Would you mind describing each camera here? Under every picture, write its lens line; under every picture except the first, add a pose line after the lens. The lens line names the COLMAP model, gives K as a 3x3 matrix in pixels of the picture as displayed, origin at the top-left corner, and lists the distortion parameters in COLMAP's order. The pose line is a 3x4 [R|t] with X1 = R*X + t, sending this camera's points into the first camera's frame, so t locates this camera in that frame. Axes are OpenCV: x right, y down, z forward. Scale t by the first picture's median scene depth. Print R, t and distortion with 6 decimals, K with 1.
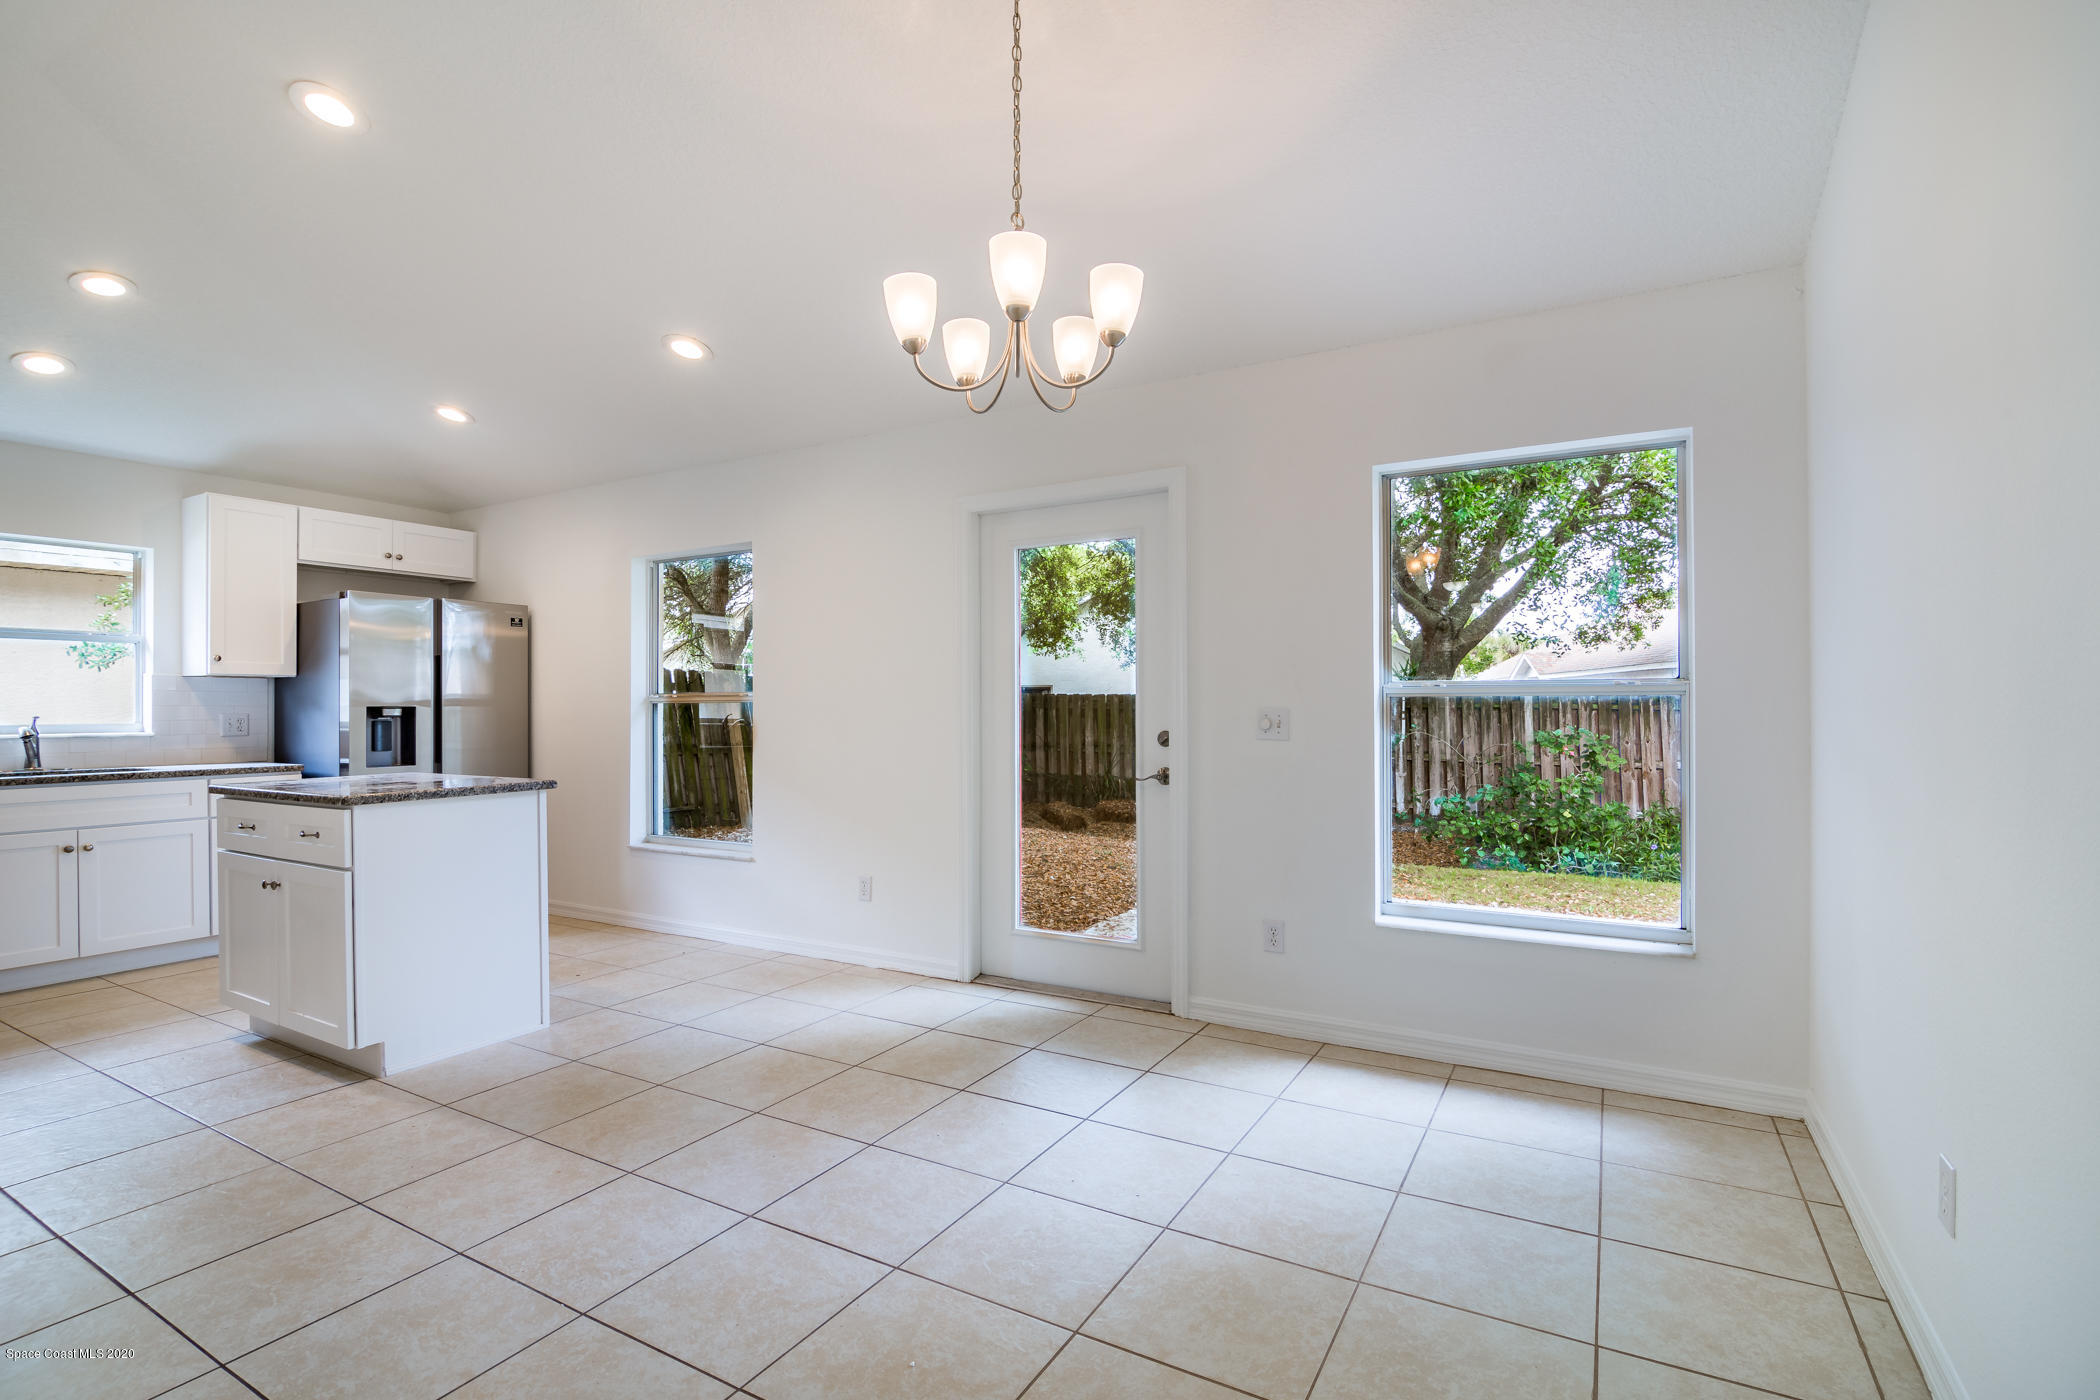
lens RADIAL K [[962.2, 0, 1057.2], [0, 962.2, 710.6], [0, 0, 1]] dist [-0.000410, -0.004375]
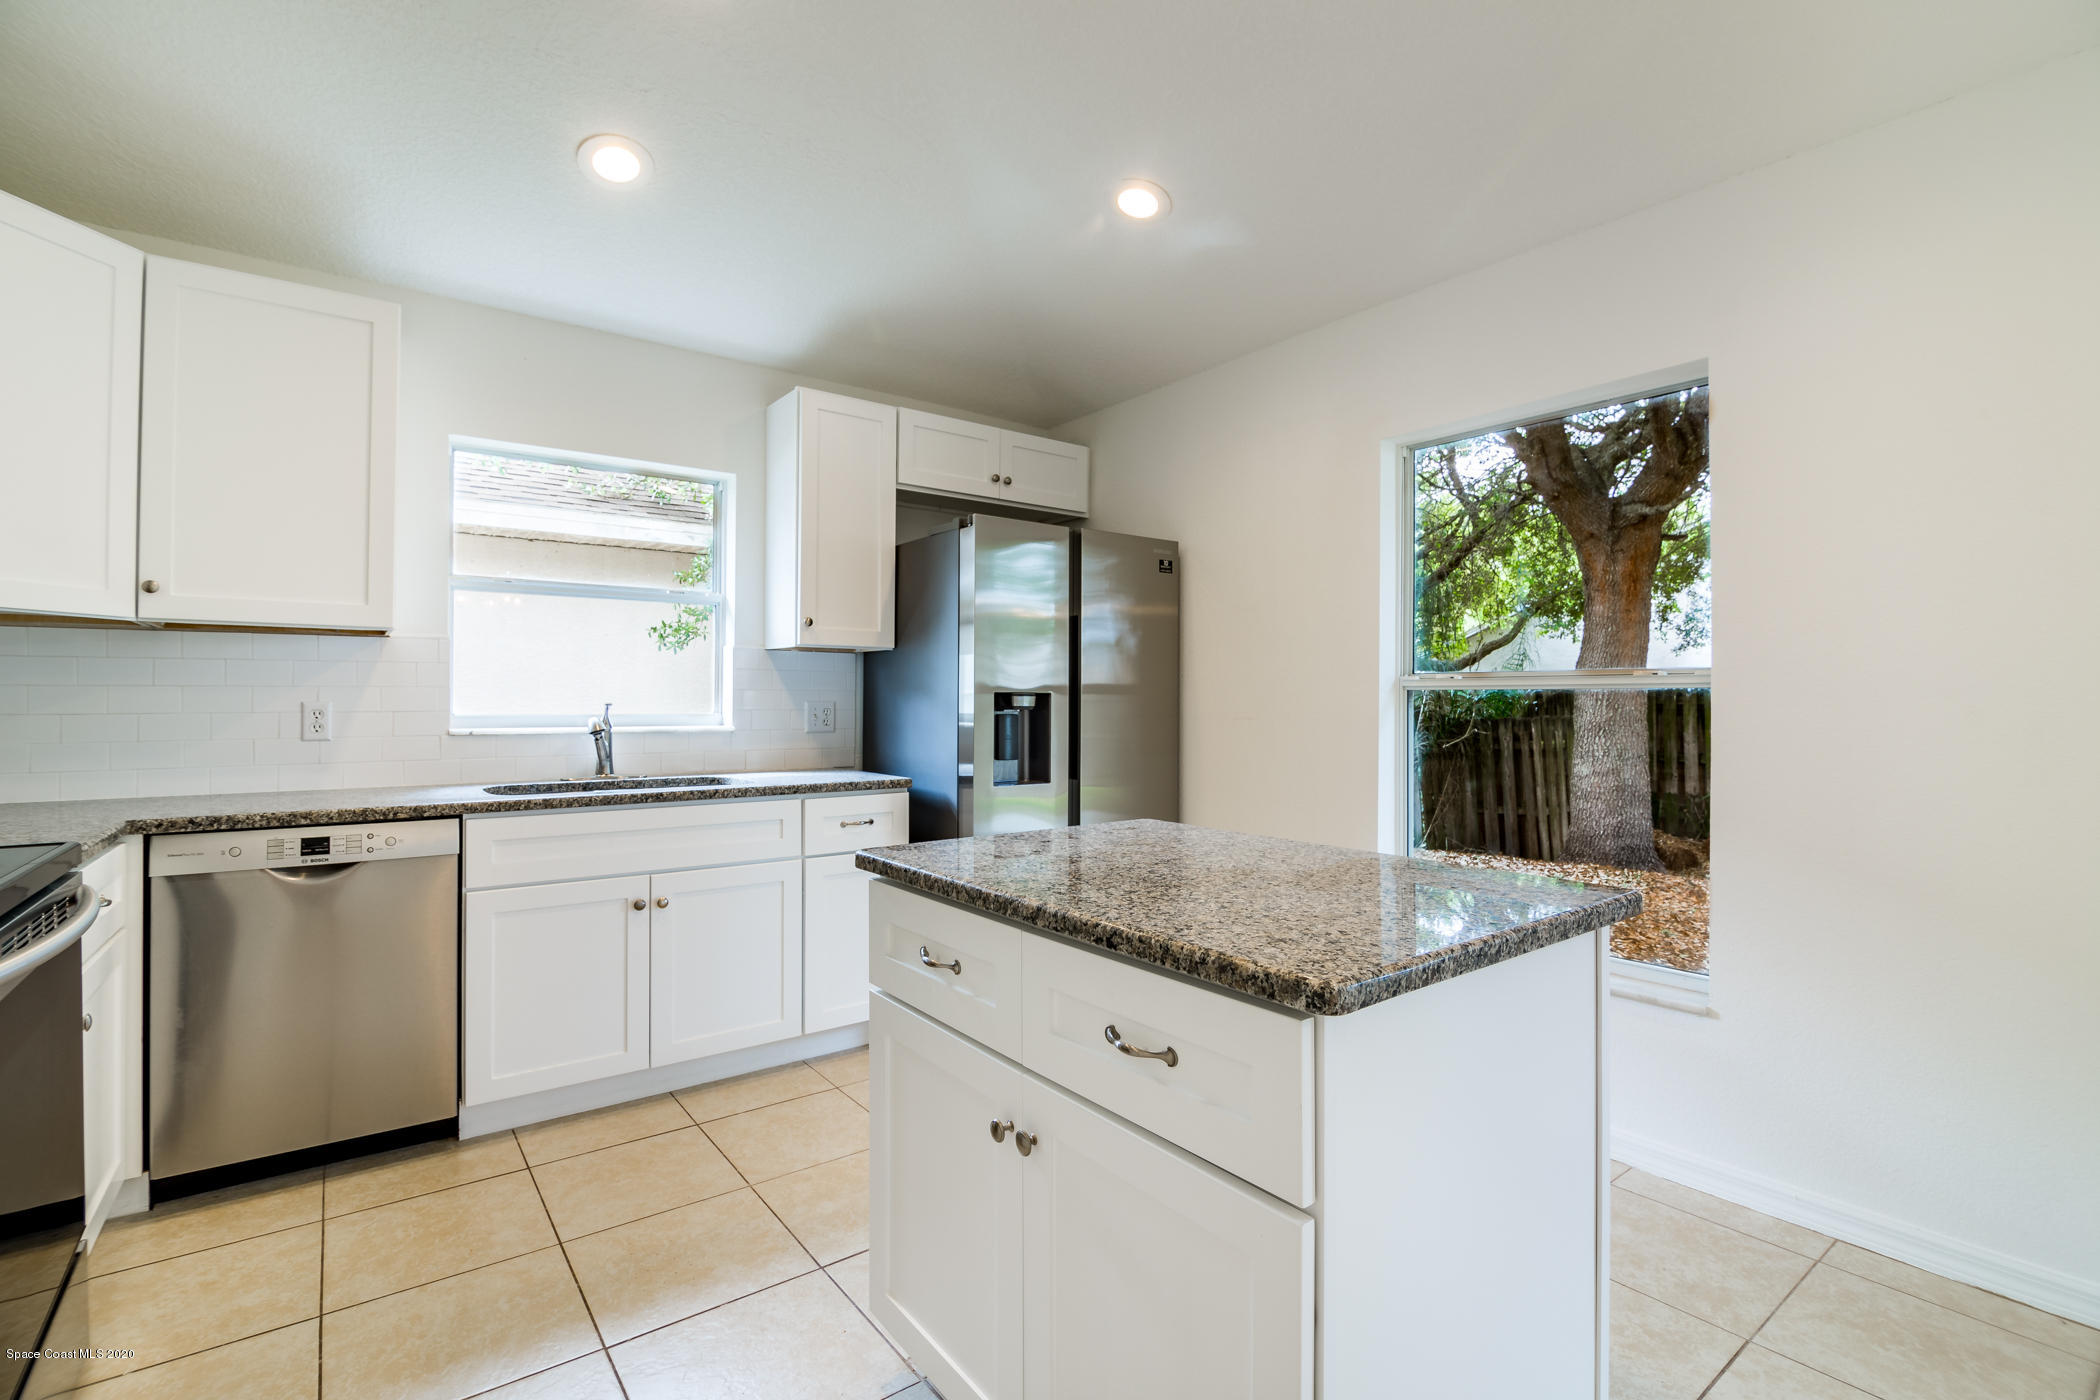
lens RADIAL K [[957.5, 0, 1058.5], [0, 957.5, 700.5], [0, 0, 1]] dist [0.000885, -0.000012]
pose [[0.919929, 0.008127, -0.392000, -0.417920], [-0.009420, 0.999955, -0.001377, 0.001664], [0.391971, 0.004959, 0.919964, 0.414131]]
